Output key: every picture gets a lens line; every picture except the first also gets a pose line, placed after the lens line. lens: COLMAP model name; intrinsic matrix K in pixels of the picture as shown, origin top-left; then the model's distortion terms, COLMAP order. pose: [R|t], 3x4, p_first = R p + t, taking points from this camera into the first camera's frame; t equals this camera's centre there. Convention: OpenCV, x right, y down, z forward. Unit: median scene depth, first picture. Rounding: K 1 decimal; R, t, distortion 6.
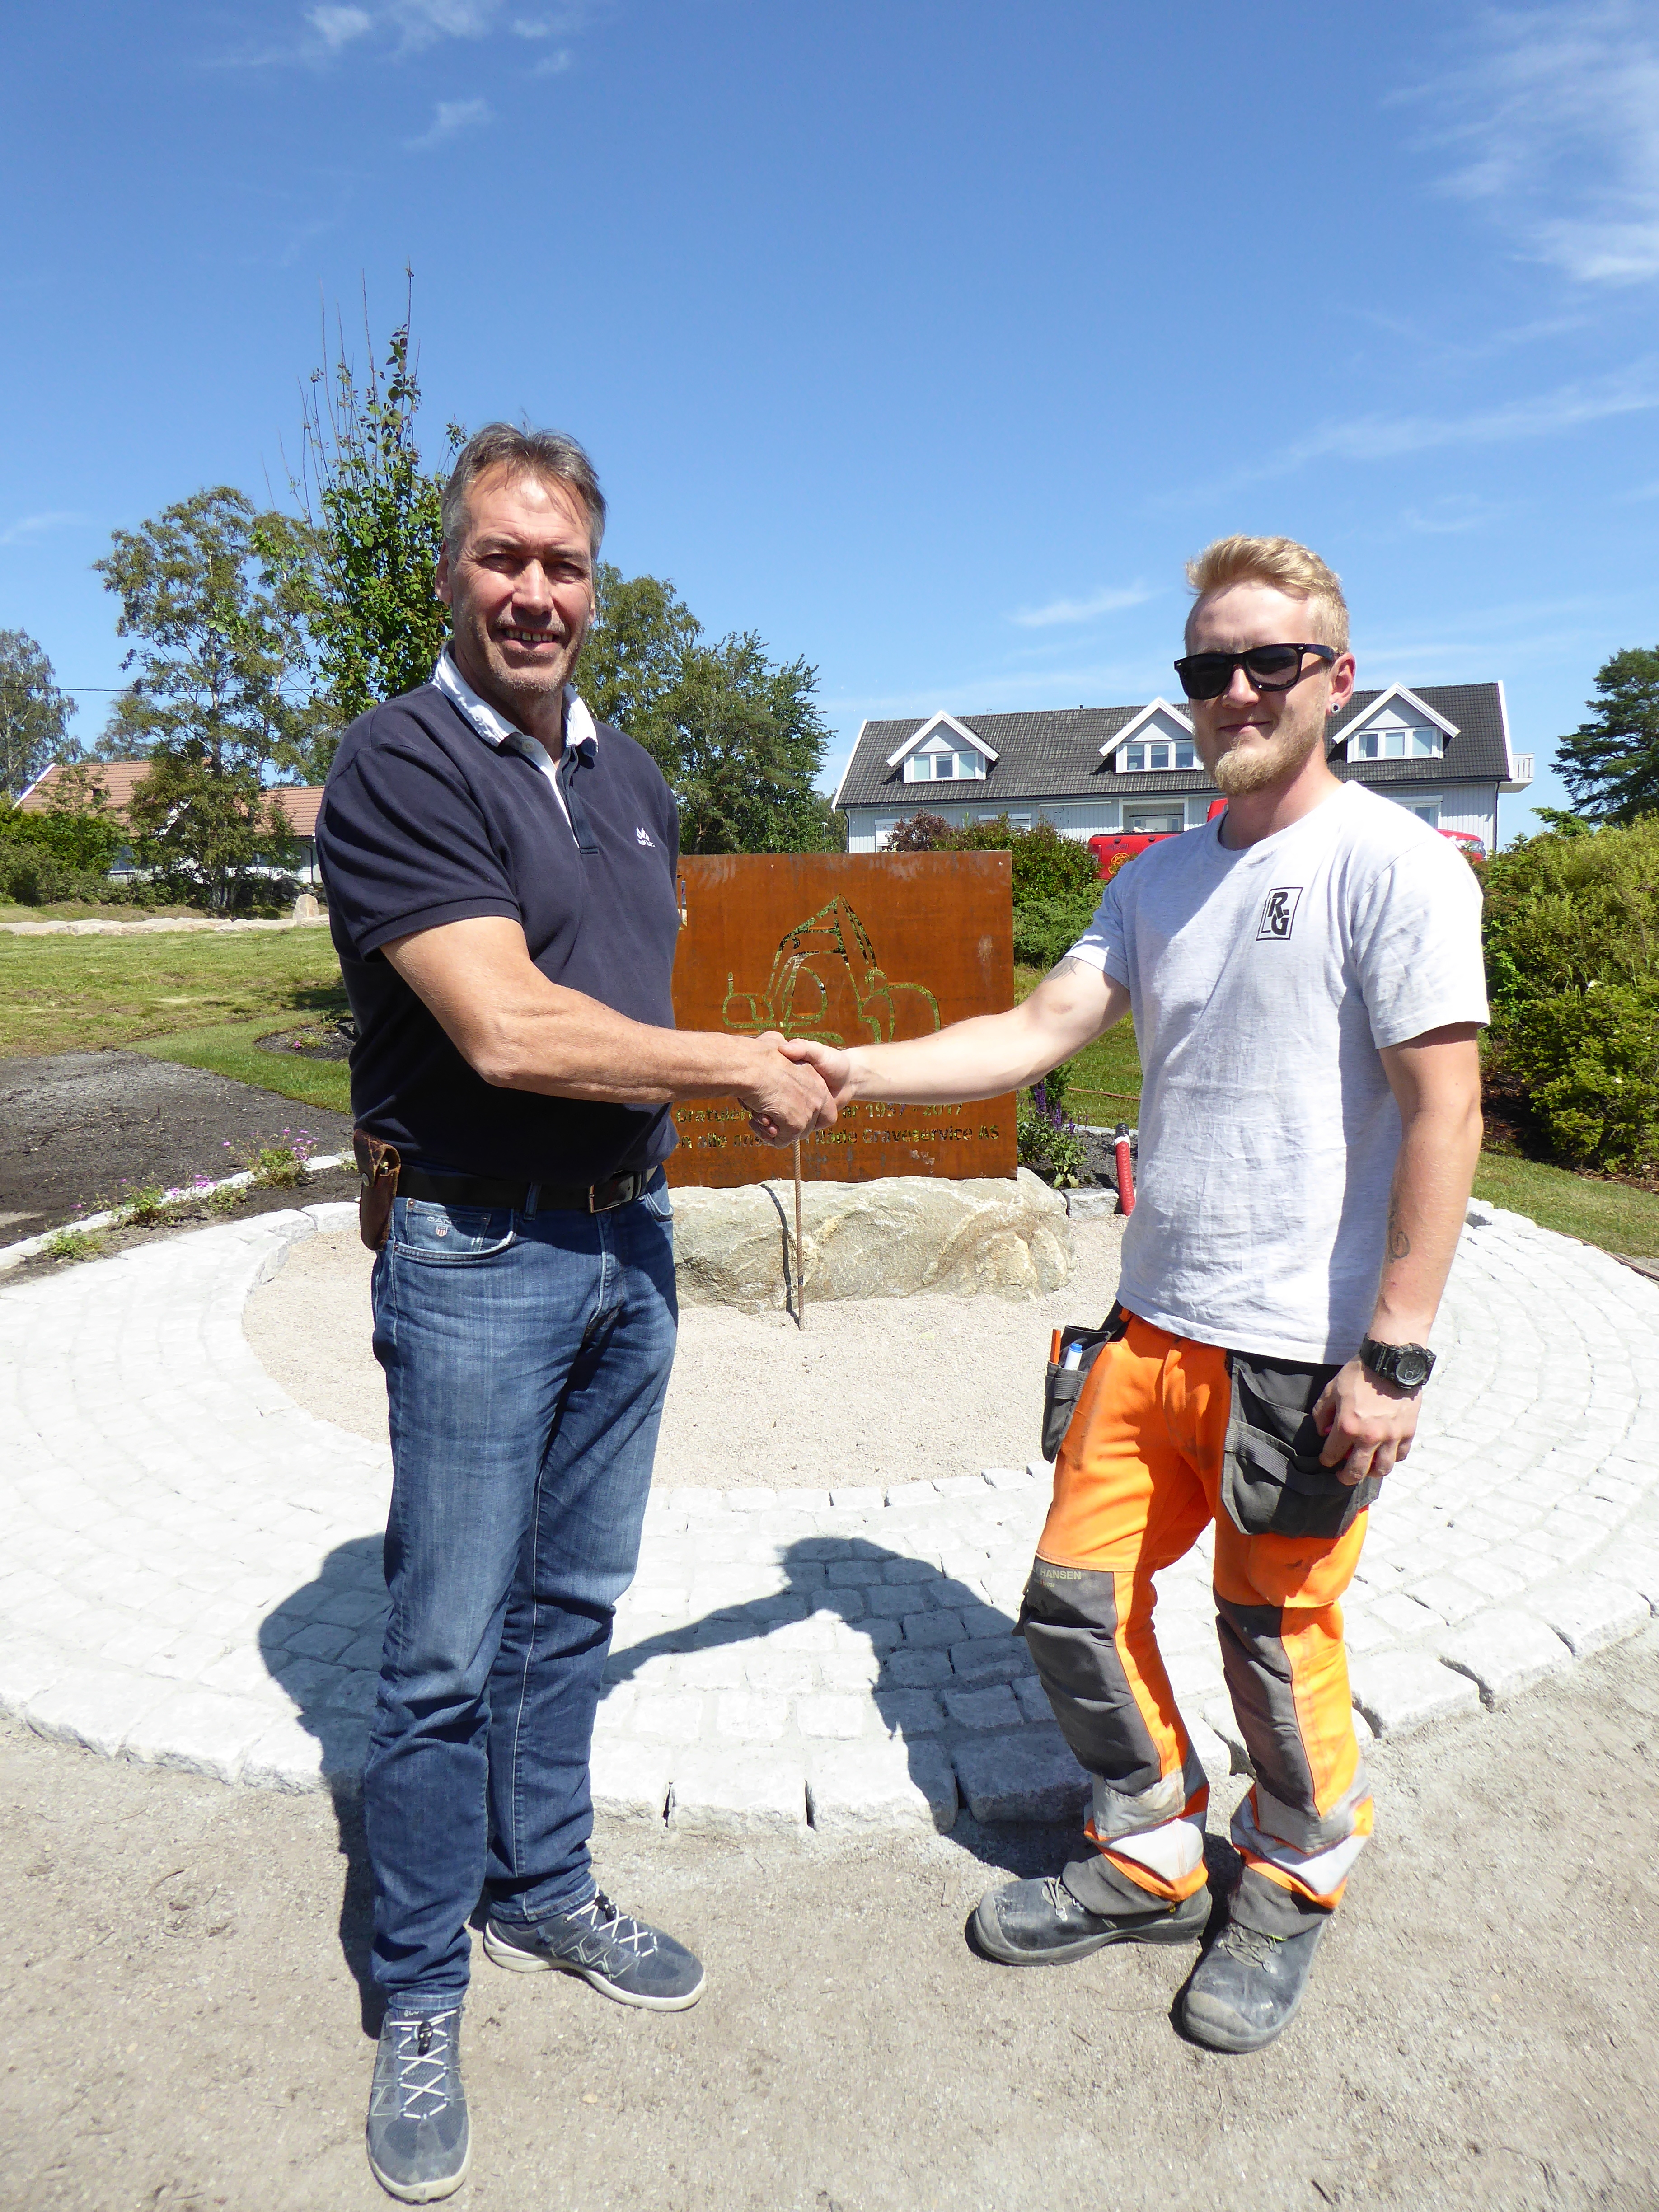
lens RADIAL K [[1577.7, 0, 829.5], [0, 1577.7, 1106.0], [0, 0, 1]] dist [-0.020720, -0.009315]
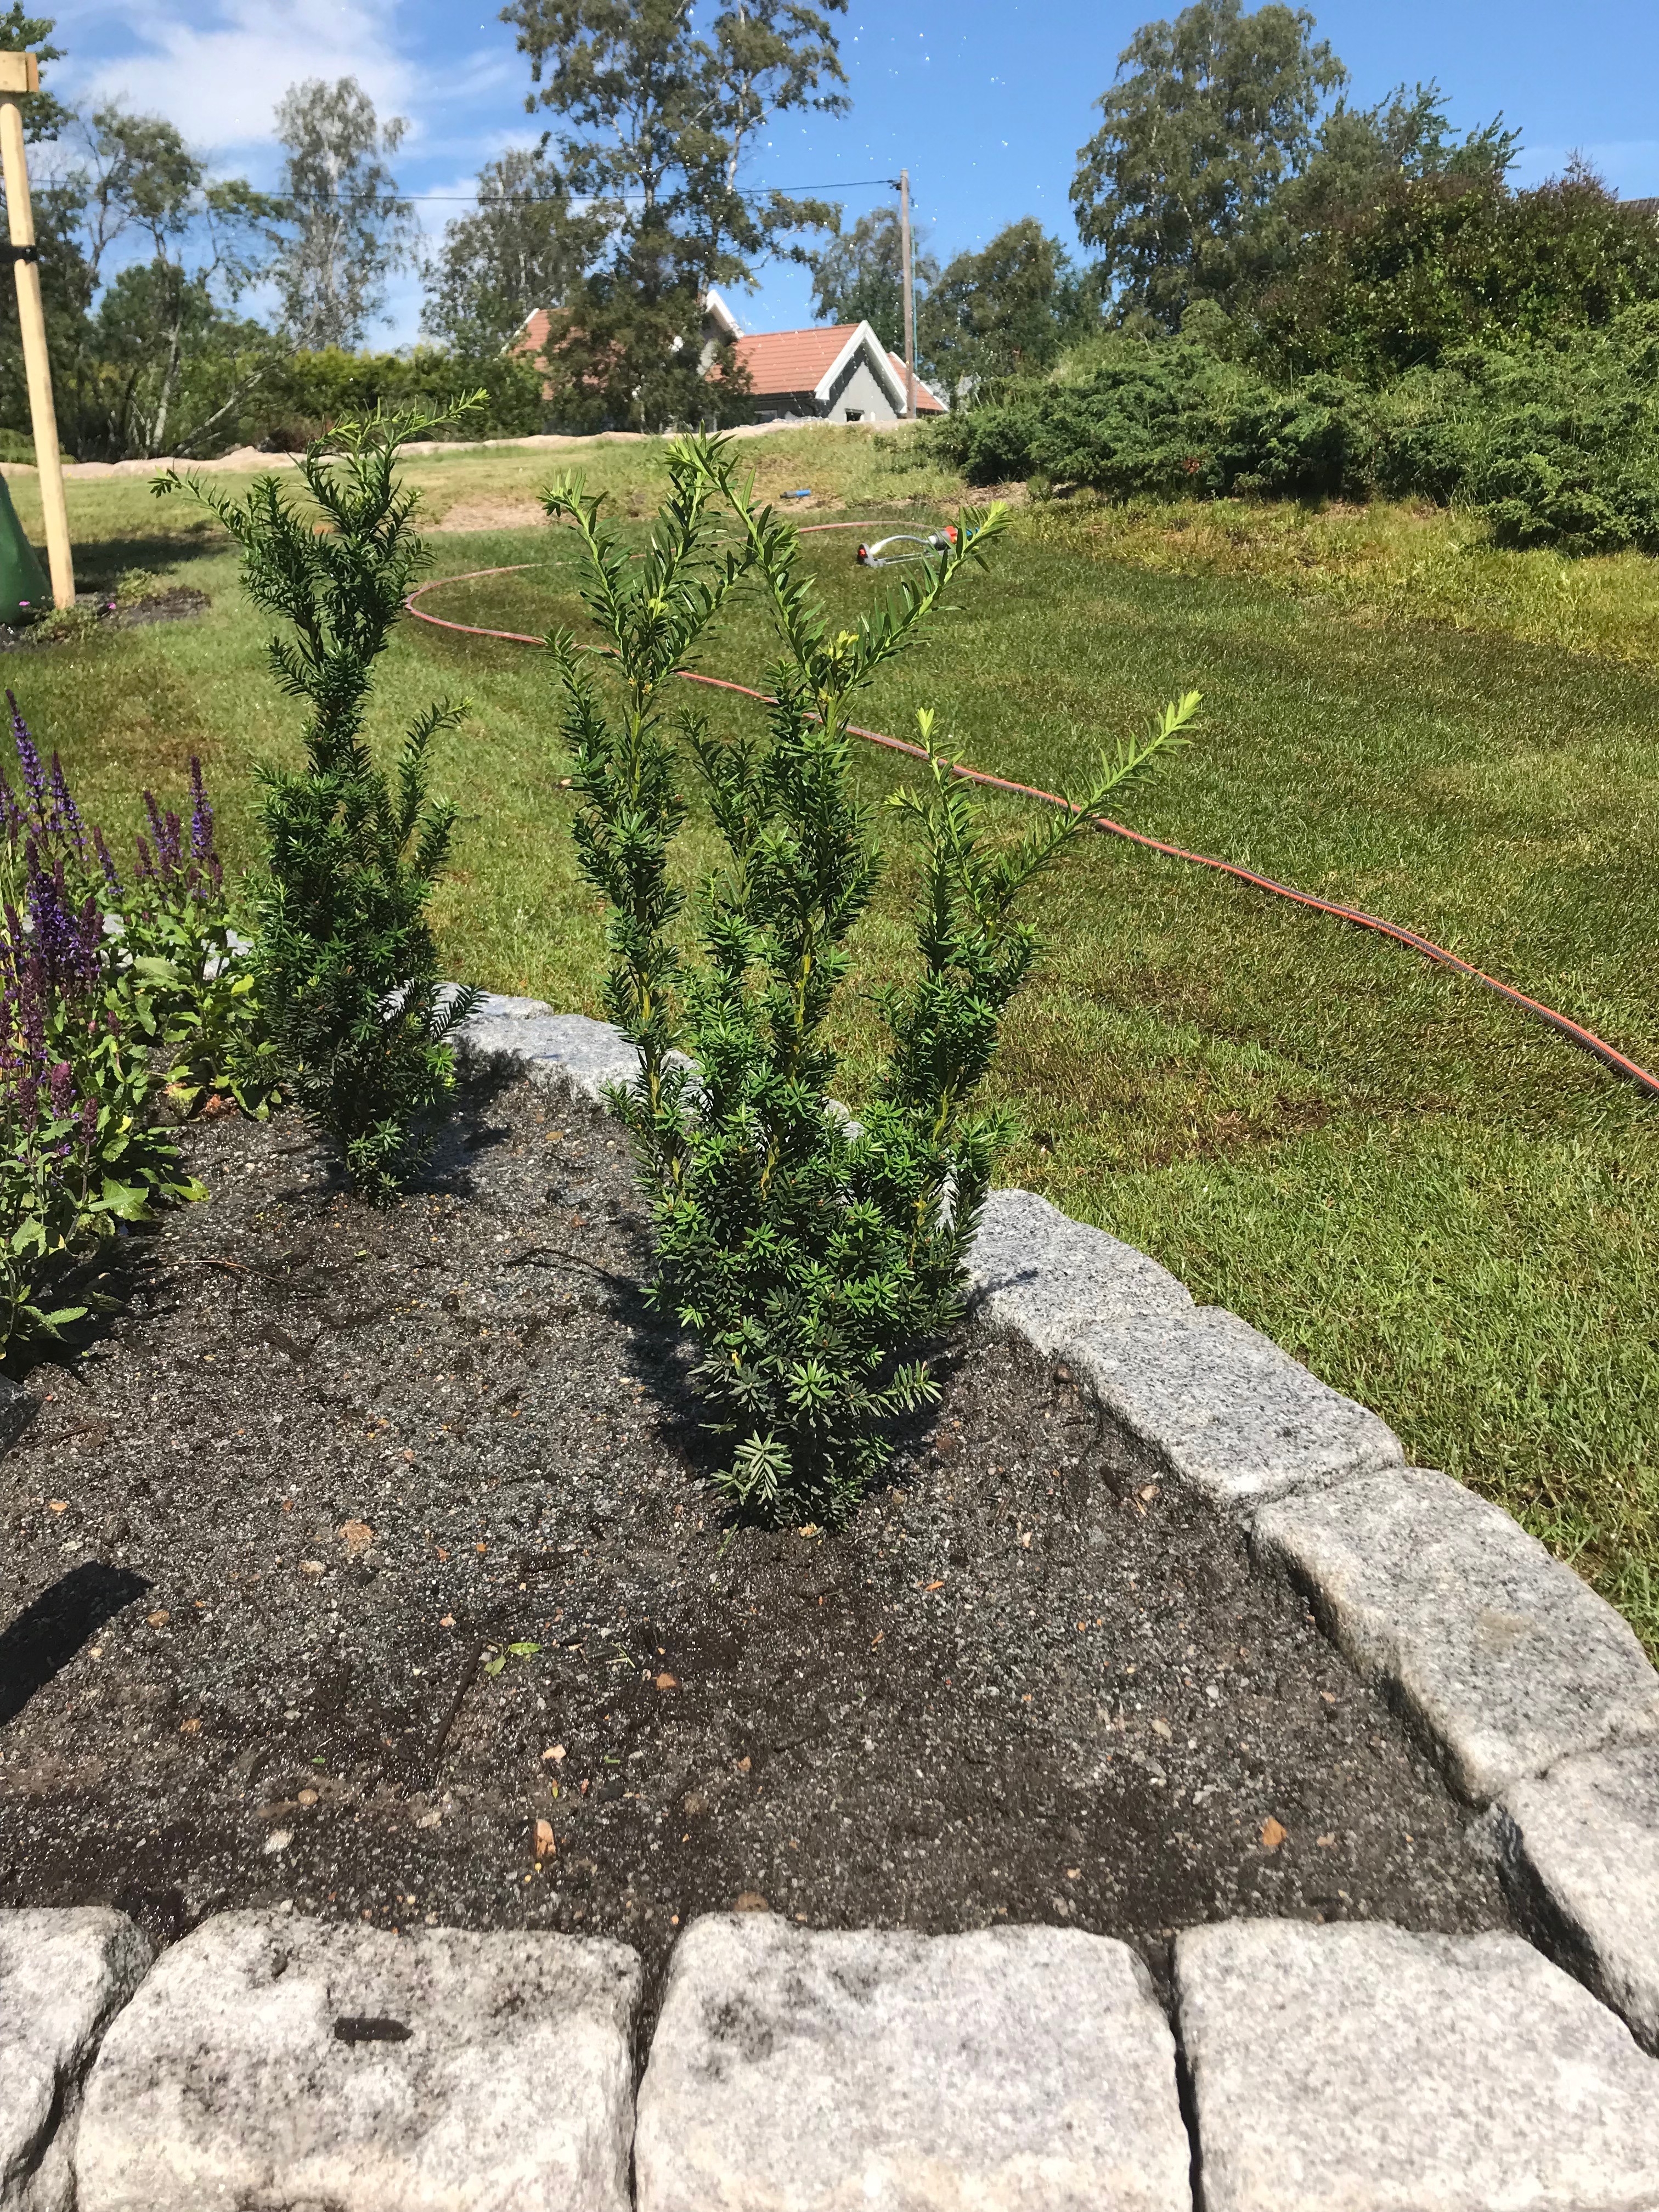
lens RADIAL K [[1836.3, 0, 829.5], [0, 1836.3, 1106.0], [0, 0, 1]] dist [-0.008258, -0.017233]
pose [[0.934350, 0.113710, -0.337726, 0.045182], [-0.047327, 0.978925, 0.198662, -0.006138], [0.353199, -0.169637, 0.920040, 0.133521]]
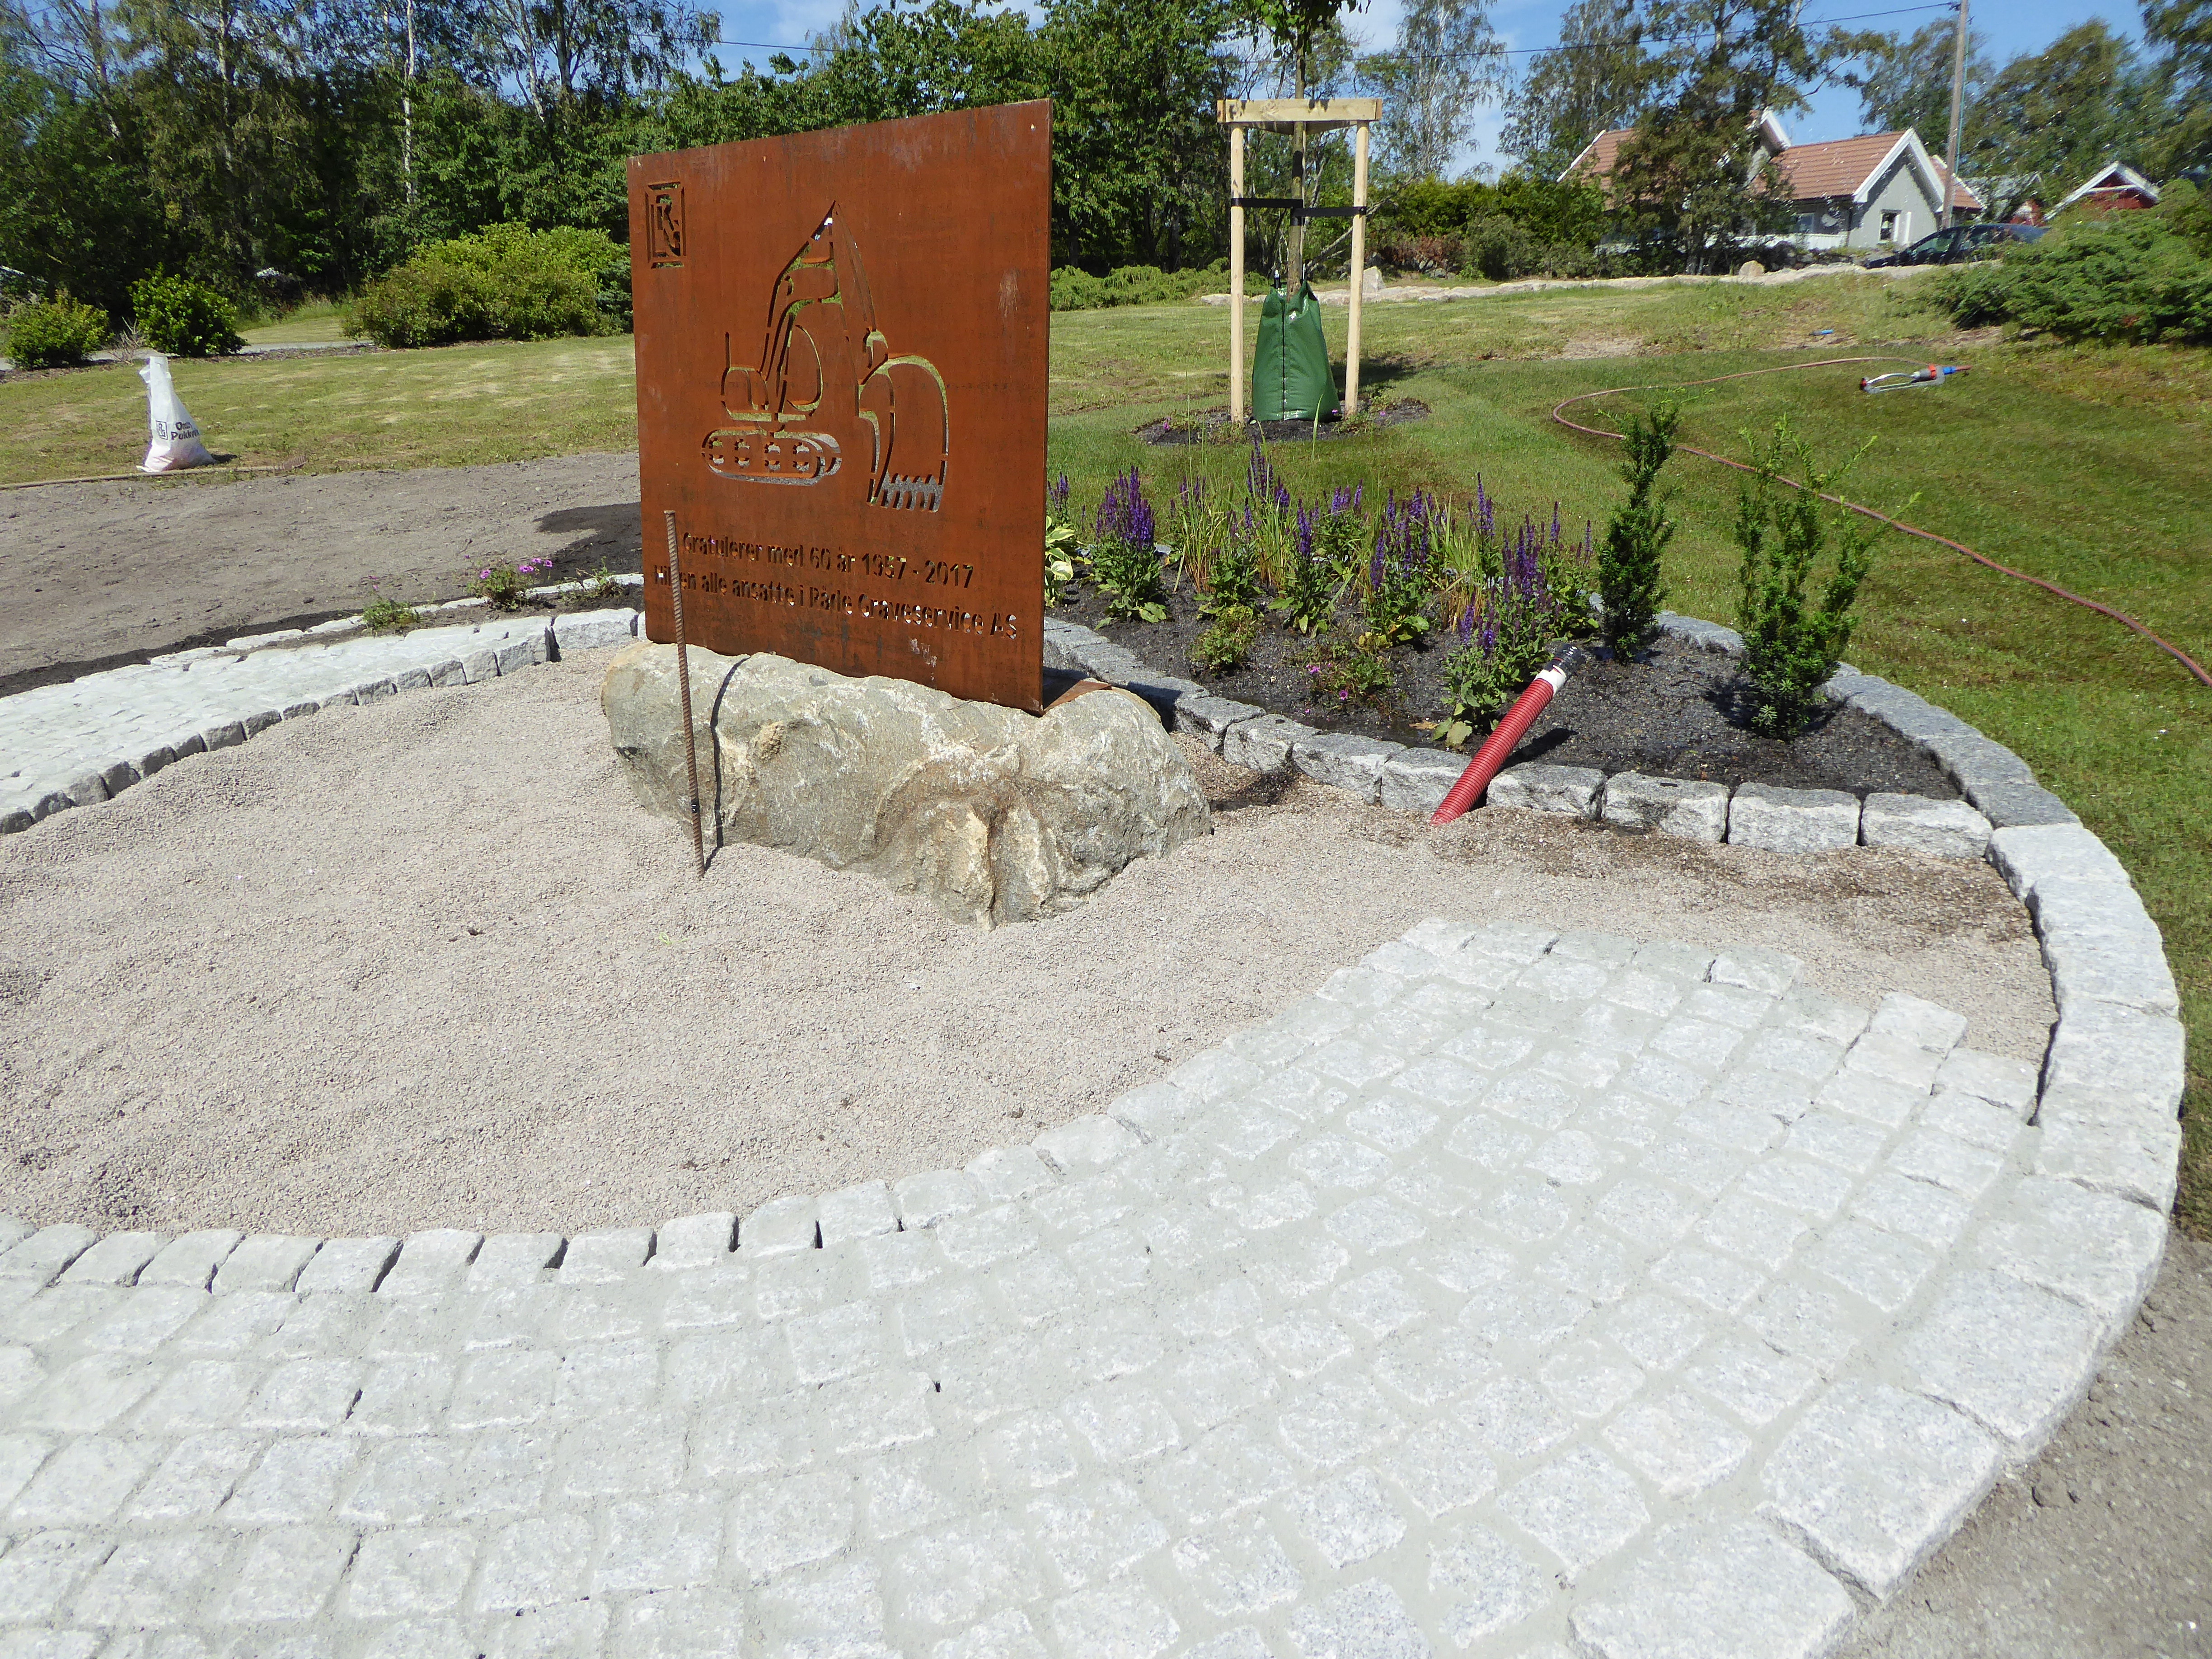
lens RADIAL K [[1577.7, 0, 1106.0], [0, 1577.7, 829.5], [0, 0, 1]] dist [-0.020720, -0.009315]
pose [[0.703335, 0.219216, -0.676213, 0.066782], [-0.074816, 0.968807, 0.236253, -0.006151], [0.706910, -0.115573, 0.697797, 0.078436]]
